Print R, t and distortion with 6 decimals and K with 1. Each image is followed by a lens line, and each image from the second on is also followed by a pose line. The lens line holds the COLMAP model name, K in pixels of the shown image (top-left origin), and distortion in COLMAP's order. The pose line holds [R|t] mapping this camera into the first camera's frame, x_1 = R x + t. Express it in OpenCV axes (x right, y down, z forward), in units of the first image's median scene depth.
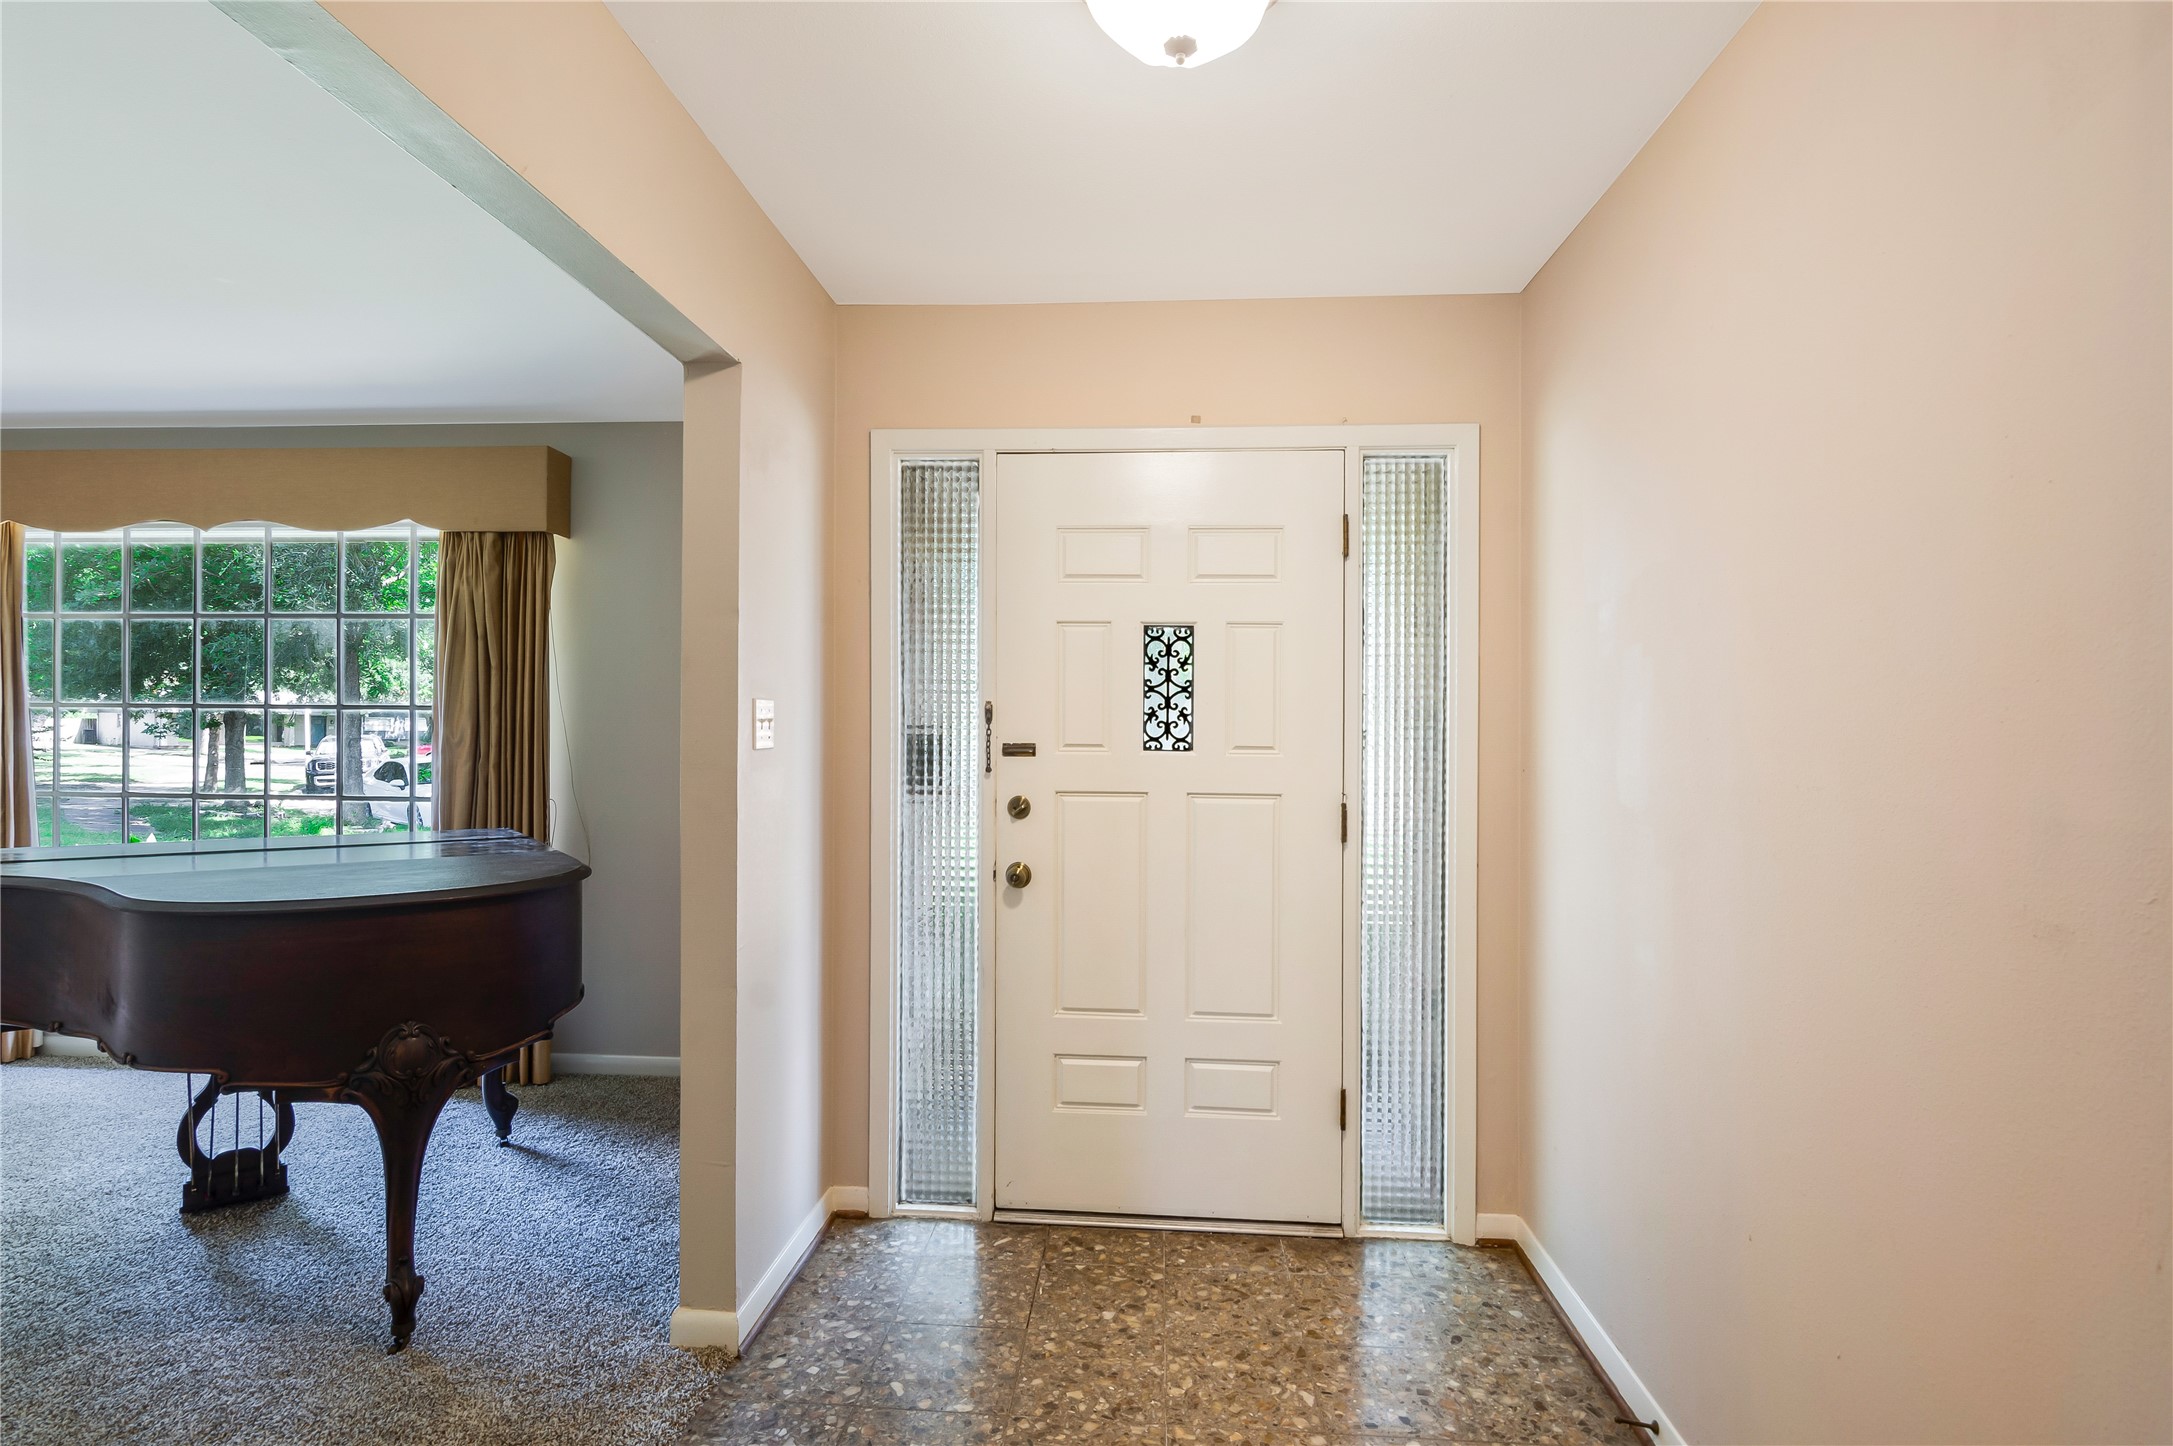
lens RADIAL K [[1079.4, 0, 1083.3], [0, 1079.4, 728.8], [0, 0, 1]] dist [-0.010703, 0.004508]
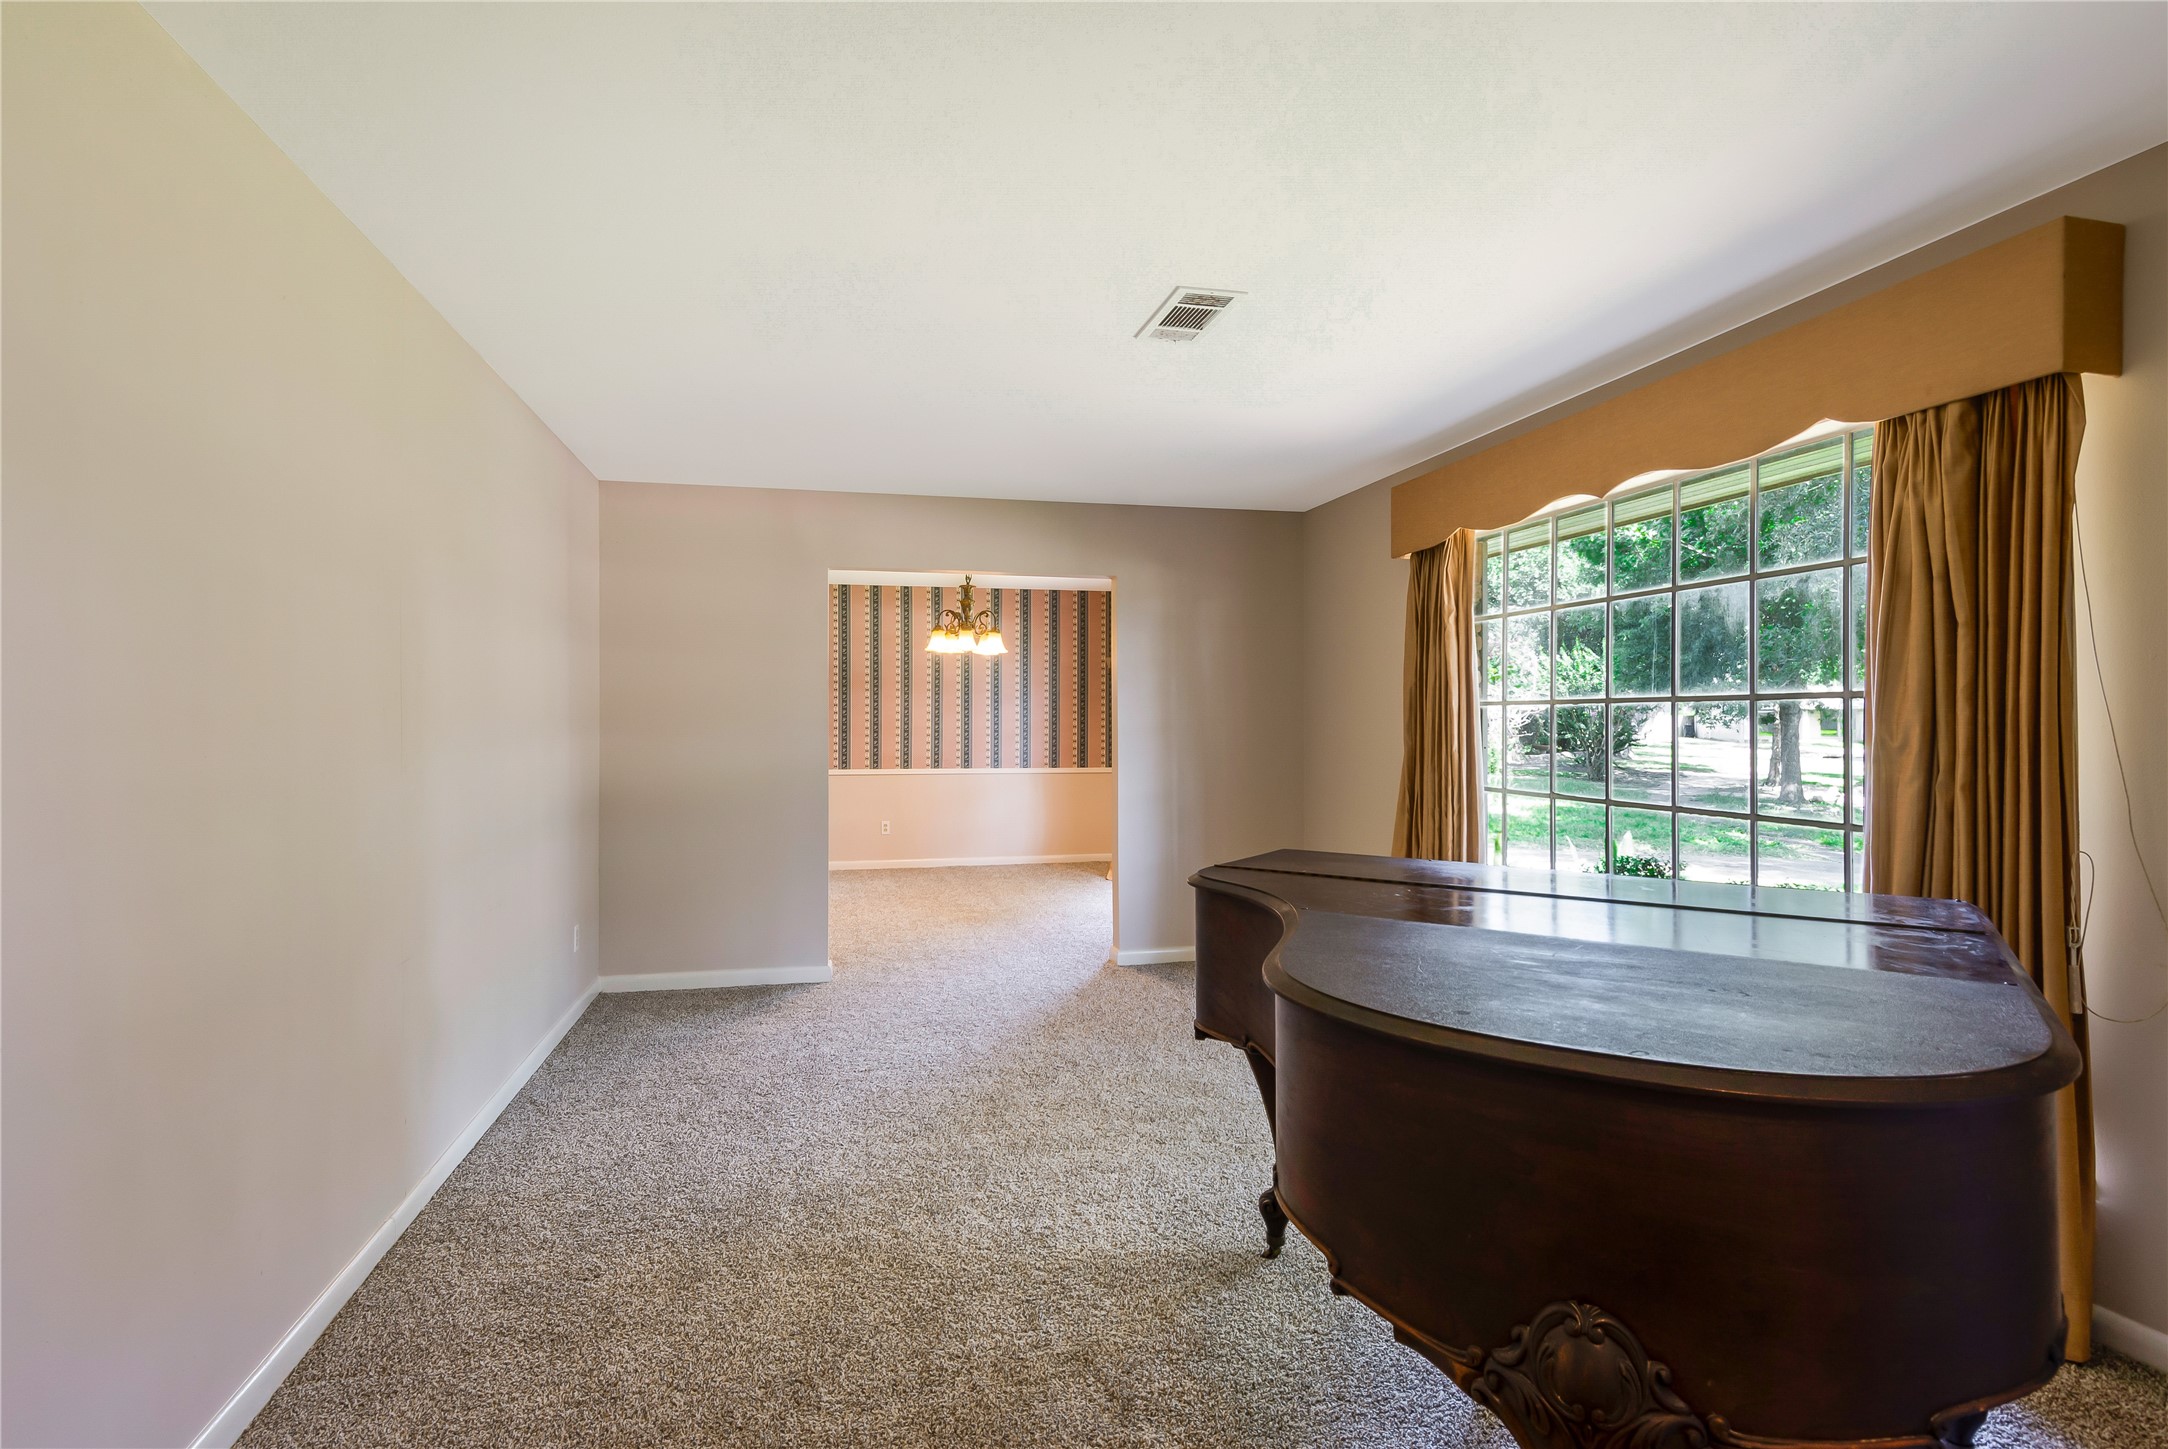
lens RADIAL K [[1076.9, 0, 1026.7], [0, 1076.9, 717.6], [0, 0, 1]] dist [-0.010703, 0.004508]
pose [[0.272081, -0.009062, -0.962232, -0.113547], [0.003596, 0.999958, -0.008401, -0.001349], [0.962268, -0.001175, 0.272102, 0.331607]]
